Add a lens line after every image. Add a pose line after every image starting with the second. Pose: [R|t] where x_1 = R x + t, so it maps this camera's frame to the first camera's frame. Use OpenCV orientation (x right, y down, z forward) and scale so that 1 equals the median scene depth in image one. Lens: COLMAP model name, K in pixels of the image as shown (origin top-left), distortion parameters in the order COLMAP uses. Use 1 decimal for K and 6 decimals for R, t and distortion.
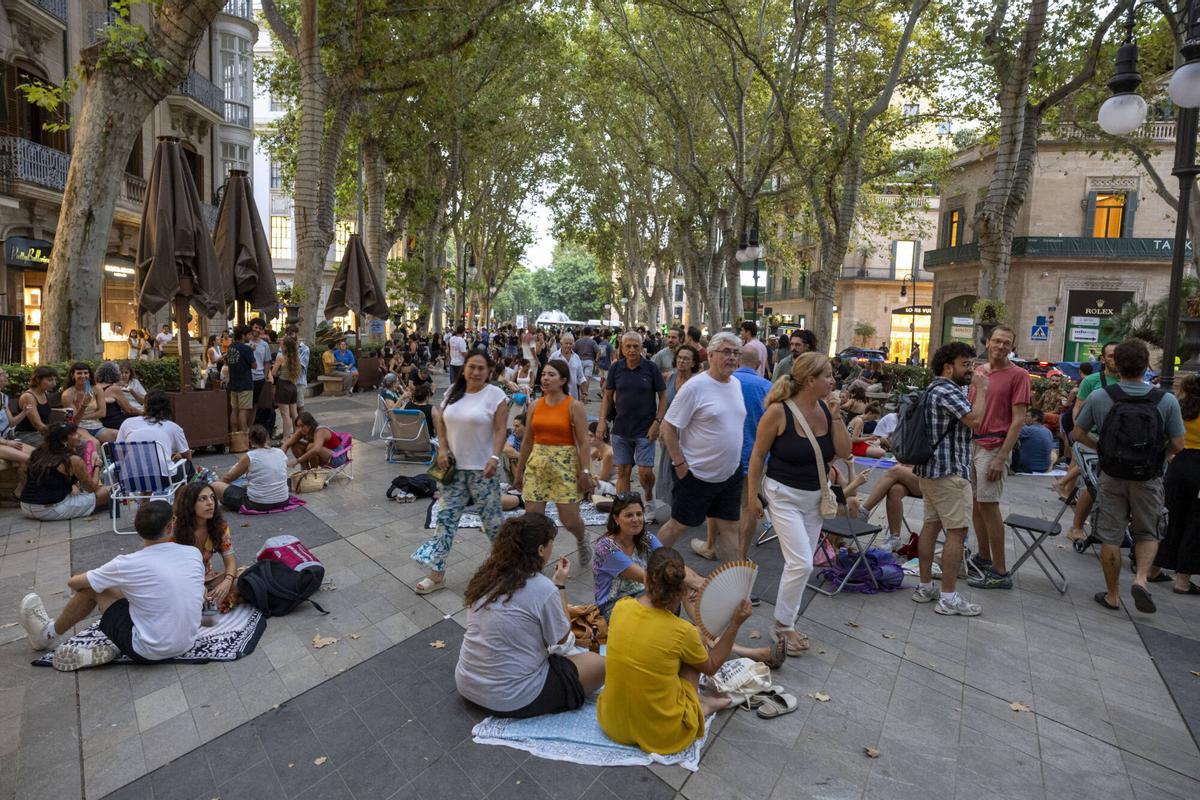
lens RADIAL K [[803.1, 0, 603.4], [0, 803.1, 399.7], [0, 0, 1]] dist [-0.005567, 0.011575]
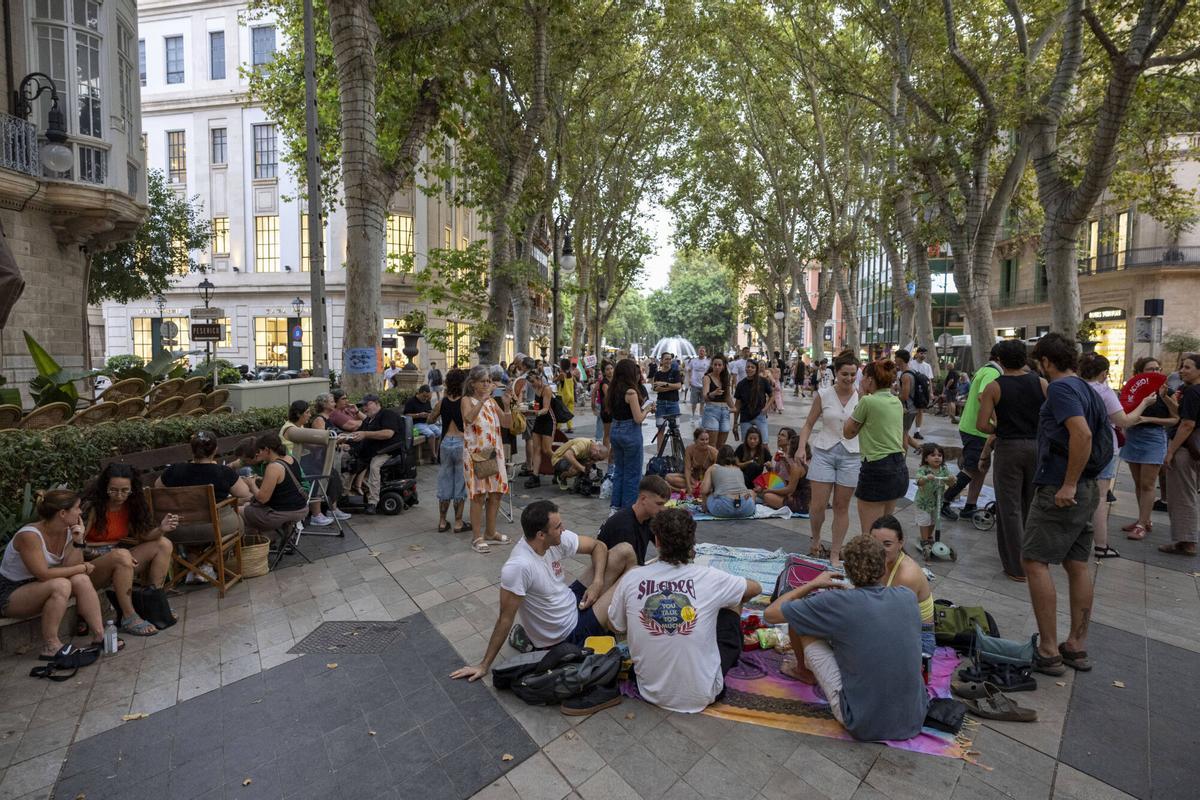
lens RADIAL K [[803.1, 0, 594.2], [0, 803.1, 400.0], [0, 0, 1]] dist [-0.005567, 0.011575]
pose [[0.988401, -0.021088, -0.150398, -0.025848], [0.015733, 0.999202, -0.036711, -0.016586], [0.151053, 0.033919, 0.987944, 0.189602]]
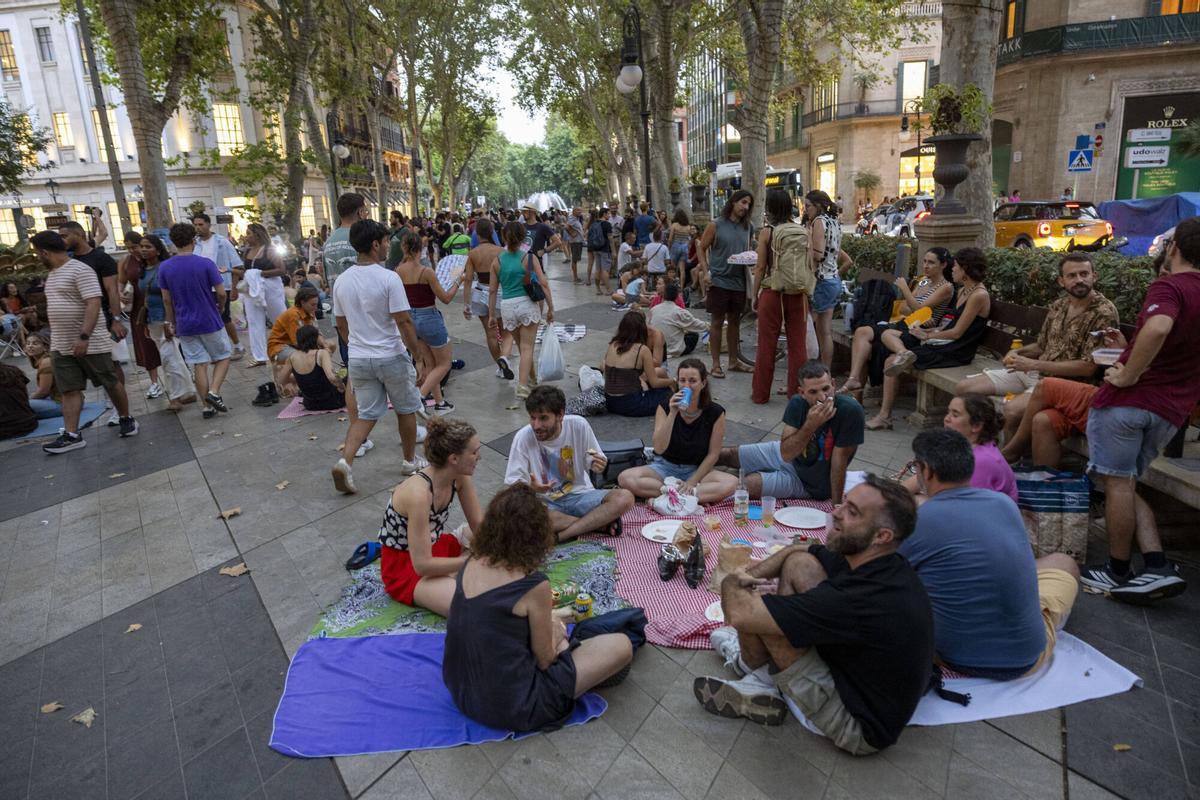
lens RADIAL K [[803.1, 0, 601.9], [0, 803.1, 400.9], [0, 0, 1]] dist [-0.005567, 0.011575]
pose [[0.995330, -0.079166, -0.055228, 0.052349], [0.086496, 0.985456, 0.146270, -0.005164], [0.042846, -0.150364, 0.987702, 0.090317]]
